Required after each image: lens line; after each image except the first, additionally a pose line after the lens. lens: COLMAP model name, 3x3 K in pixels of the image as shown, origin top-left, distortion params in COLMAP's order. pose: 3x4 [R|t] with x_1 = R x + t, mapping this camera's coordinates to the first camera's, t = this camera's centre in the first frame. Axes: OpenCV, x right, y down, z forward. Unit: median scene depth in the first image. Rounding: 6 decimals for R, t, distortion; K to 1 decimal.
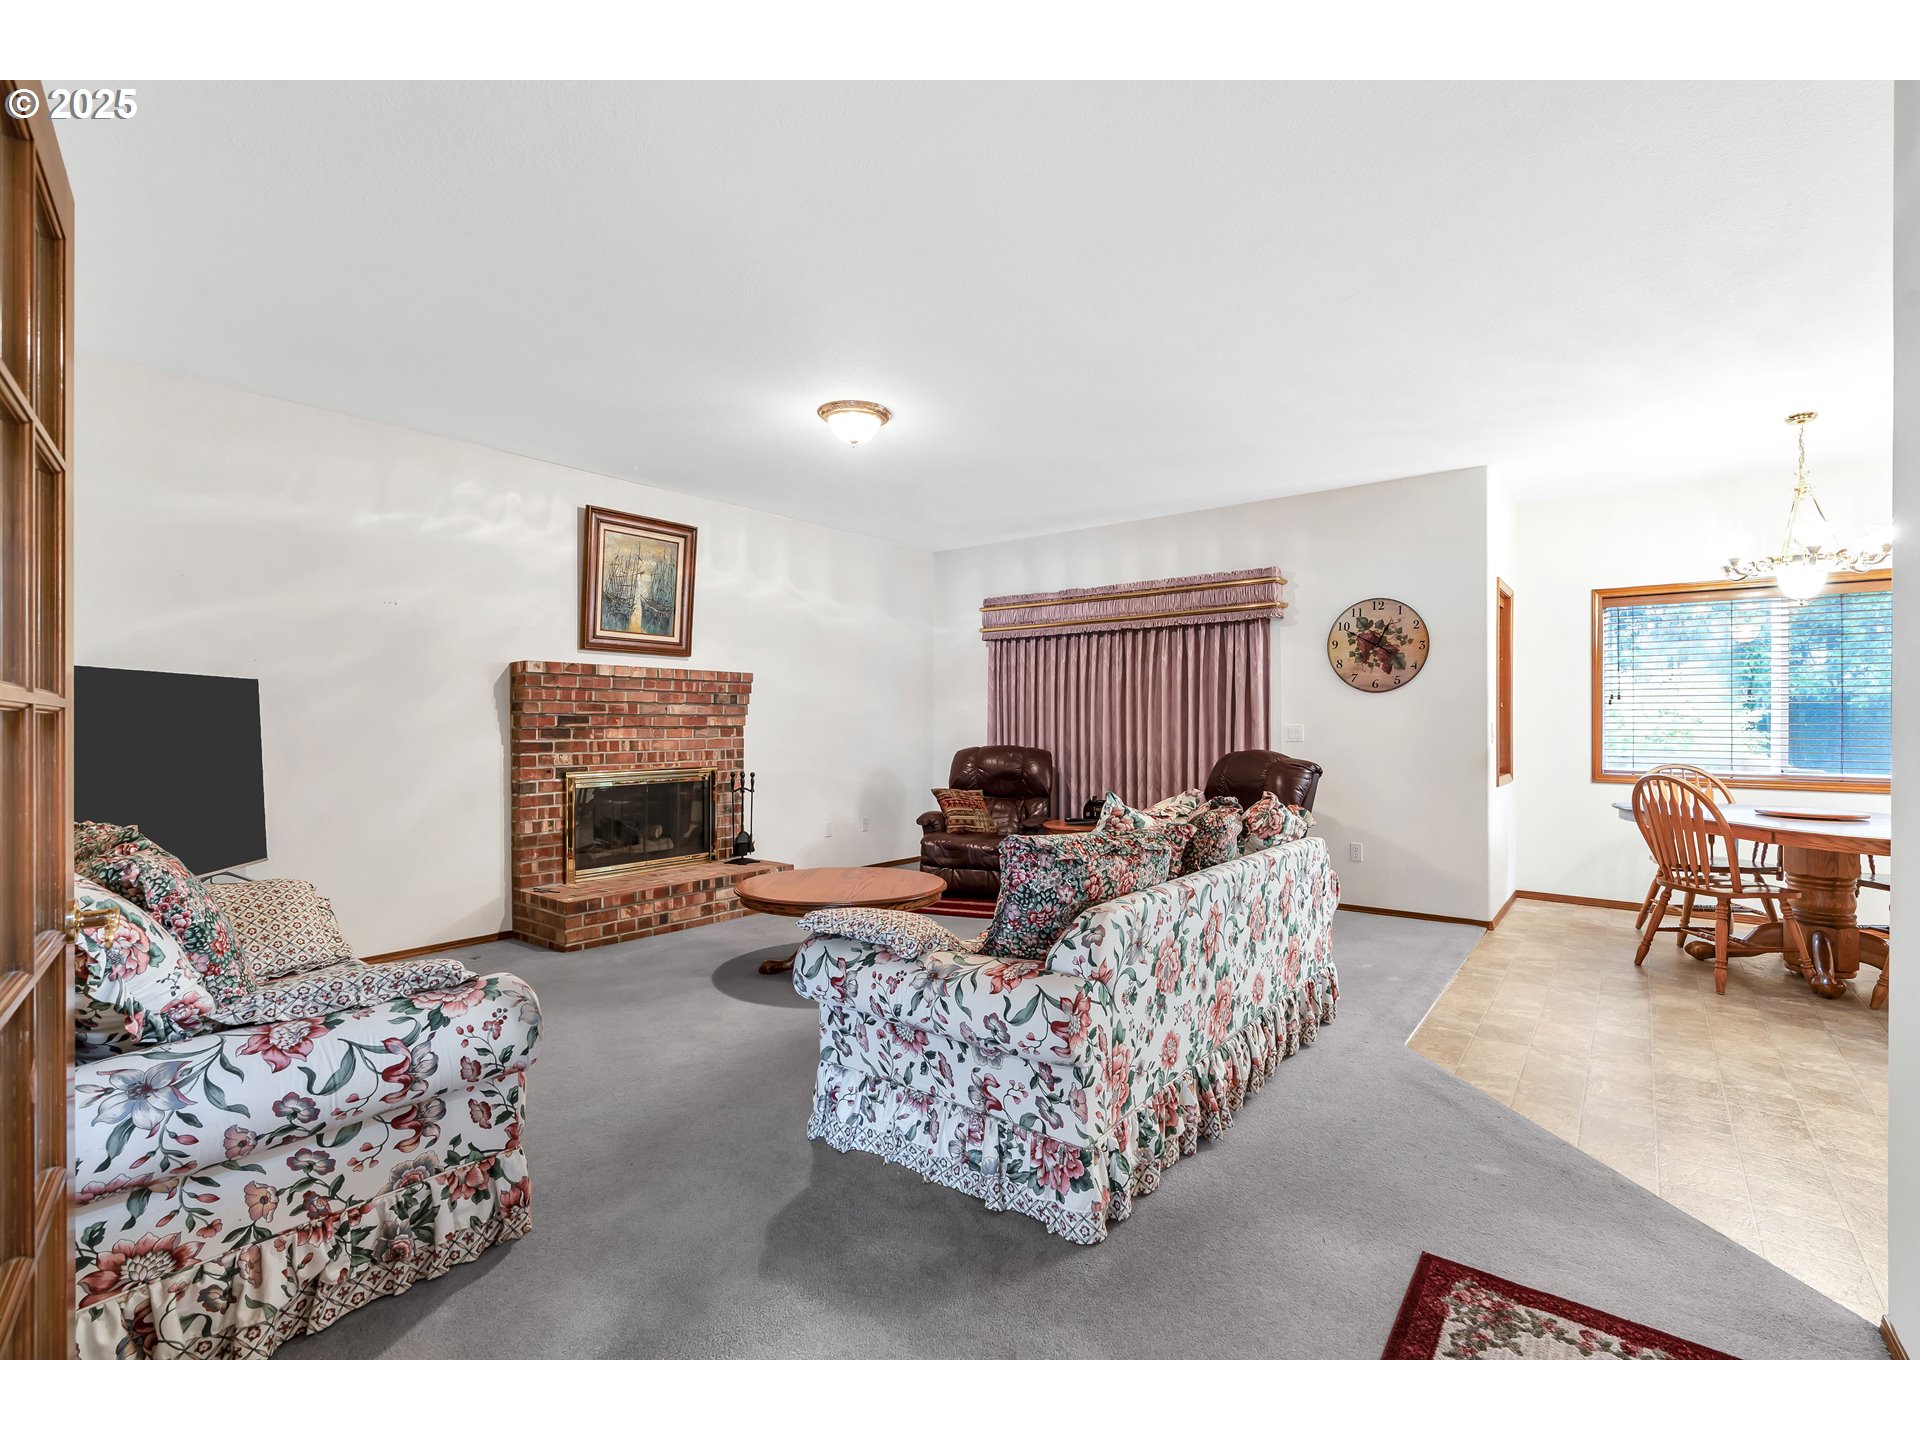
lens RADIAL K [[870.5, 0, 962.3], [0, 870.5, 721.9], [0, 0, 1]] dist [-0.011254, 0.004295]
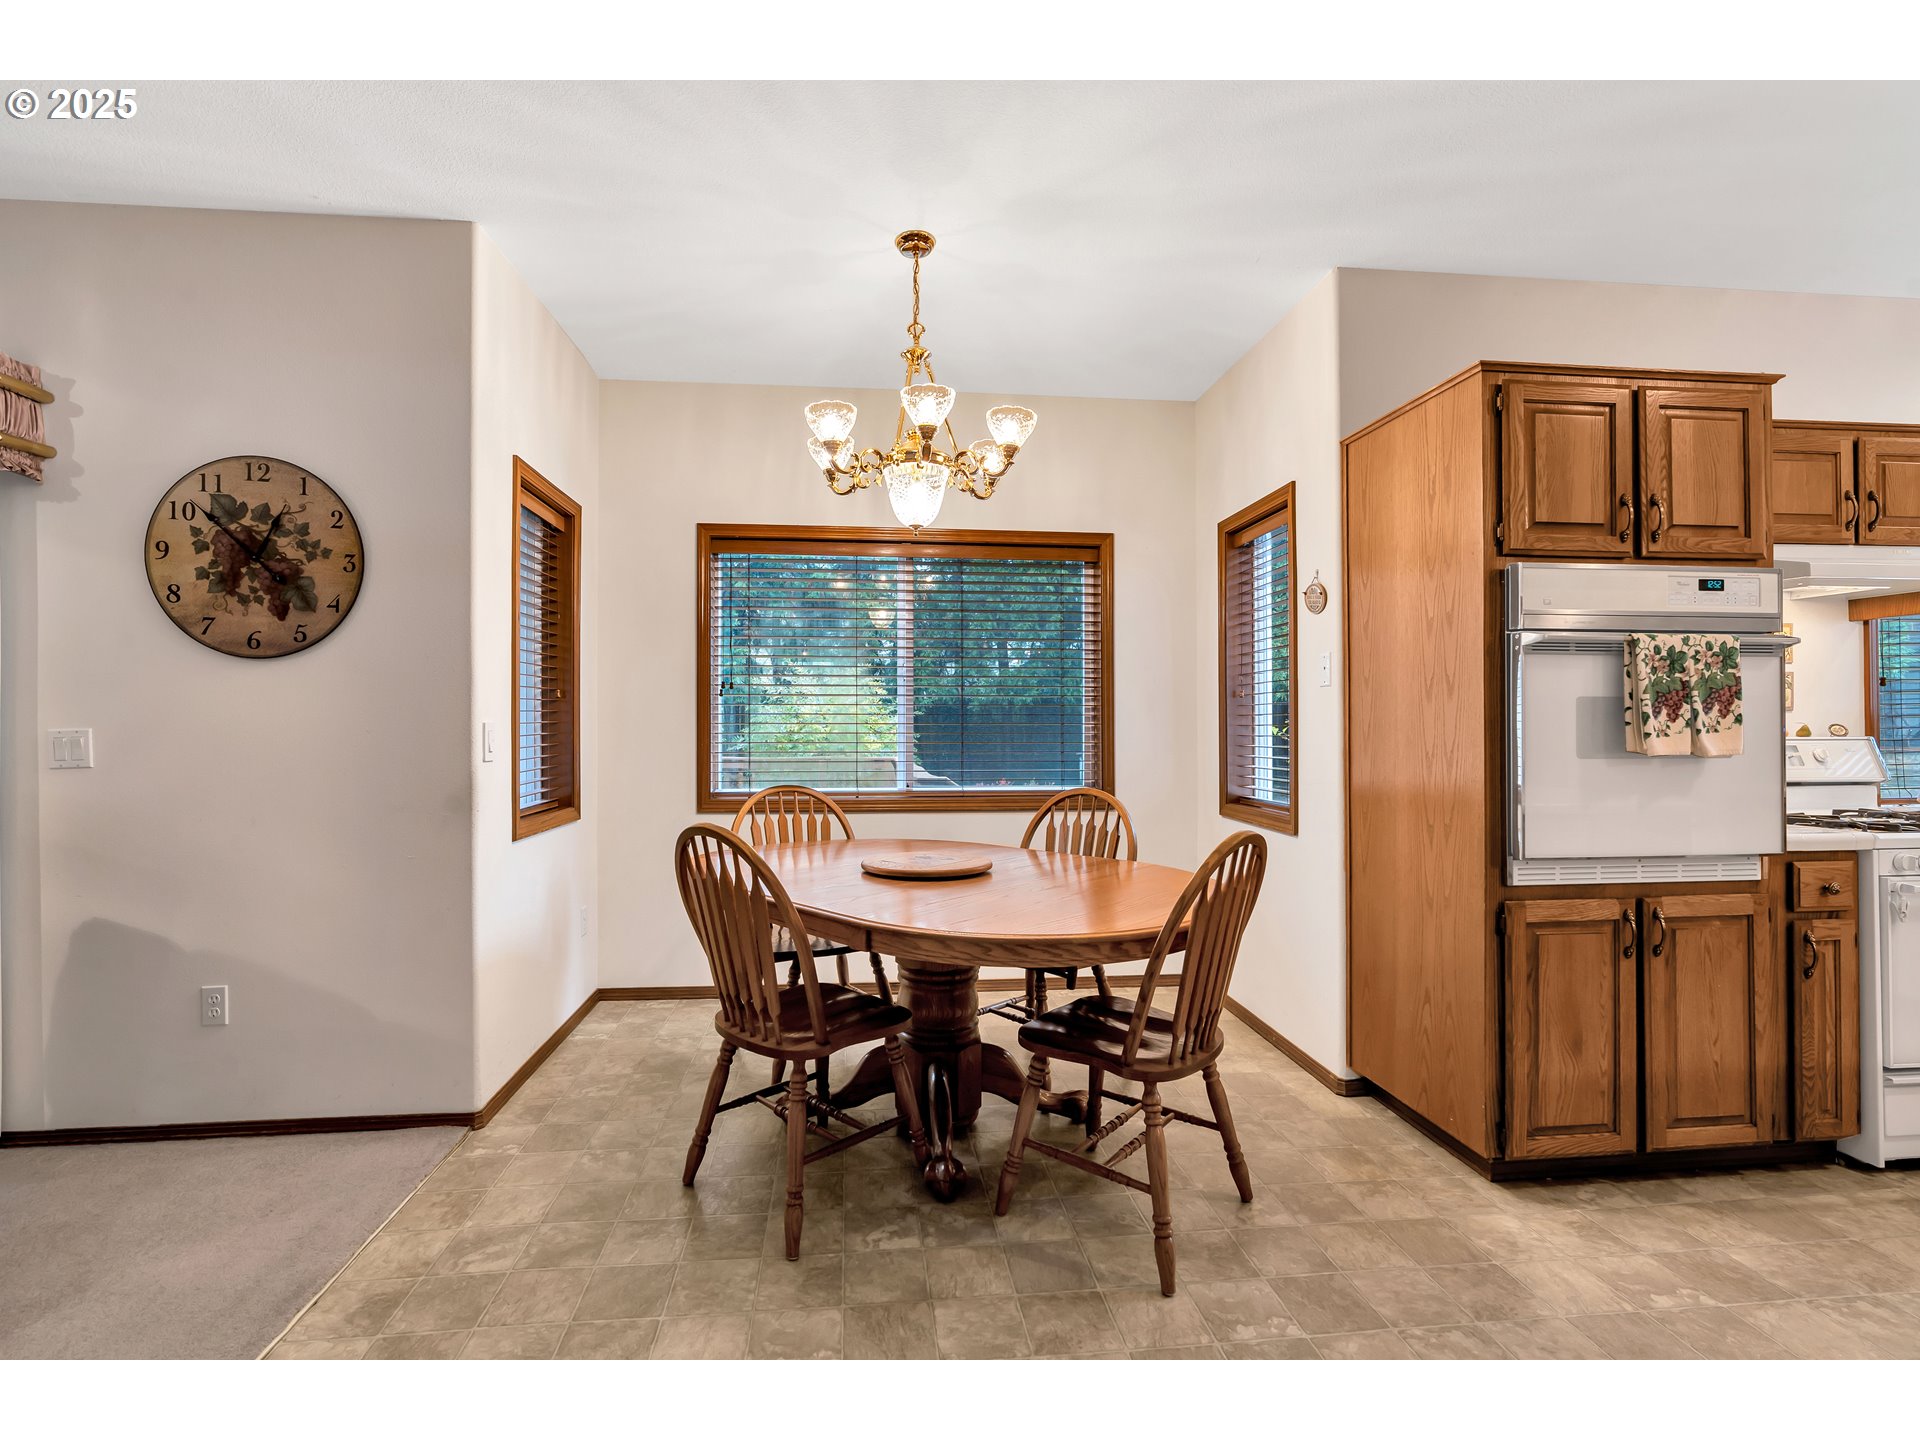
lens RADIAL K [[870.5, 0, 951.5], [0, 870.5, 720.5], [0, 0, 1]] dist [-0.011254, 0.004295]
pose [[0.711145, 0.003808, 0.703035, 0.160106], [0.000992, 0.999979, -0.006420, 0.001036], [-0.703044, 0.005263, 0.711127, 0.156339]]
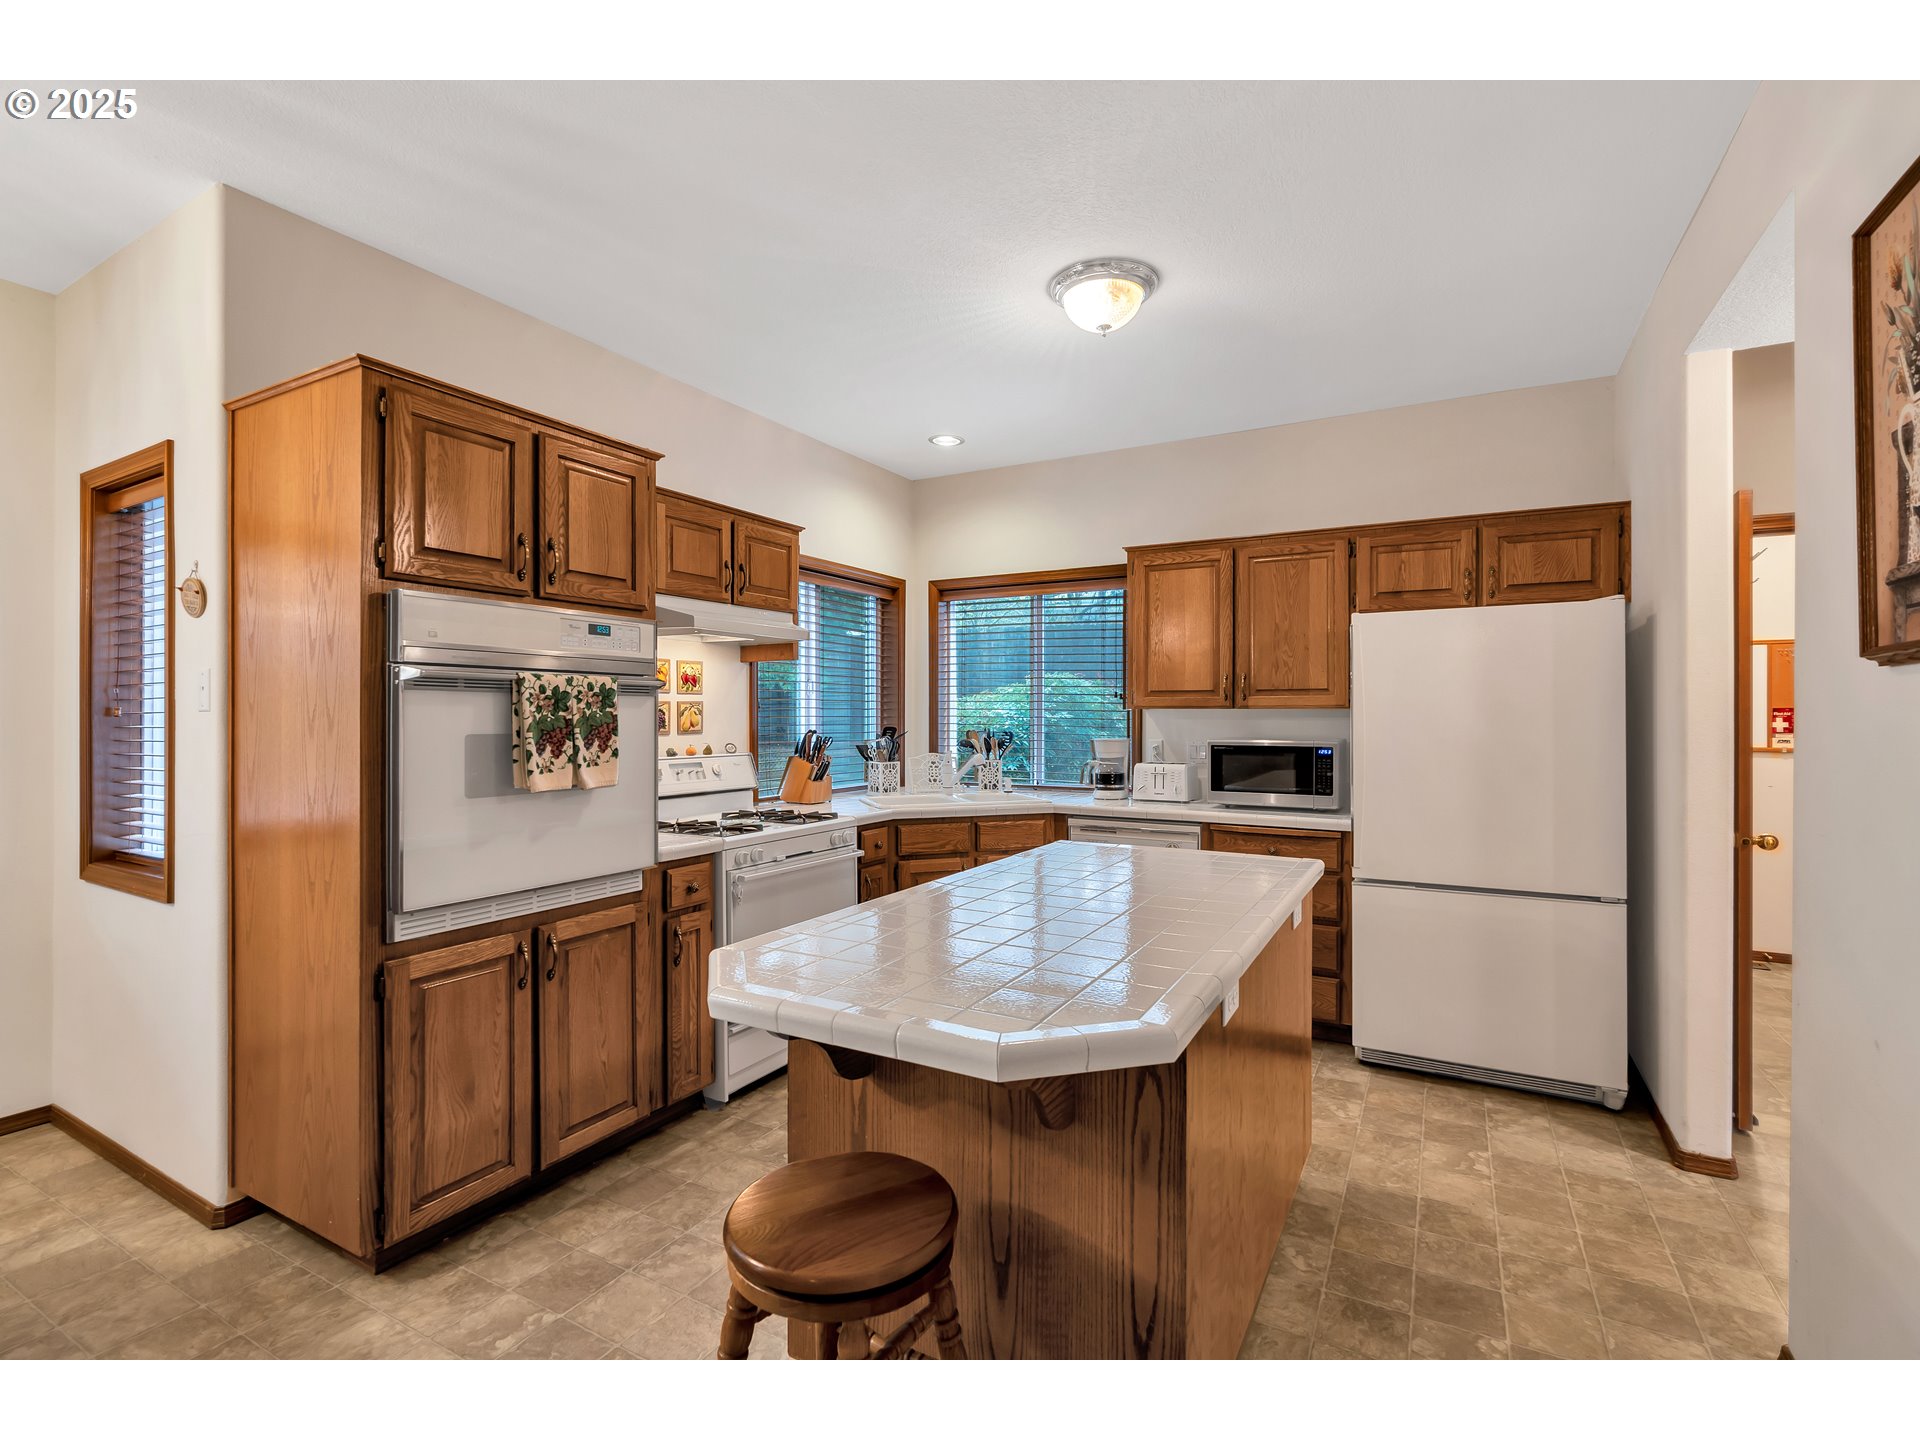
lens RADIAL K [[870.5, 0, 955.8], [0, 870.5, 713.3], [0, 0, 1]] dist [-0.011254, 0.004295]
pose [[-0.157908, 0.005676, 0.987438, 0.187233], [0.000350, 0.999984, -0.005692, -0.007029], [-0.987454, -0.000553, -0.157907, 0.127423]]
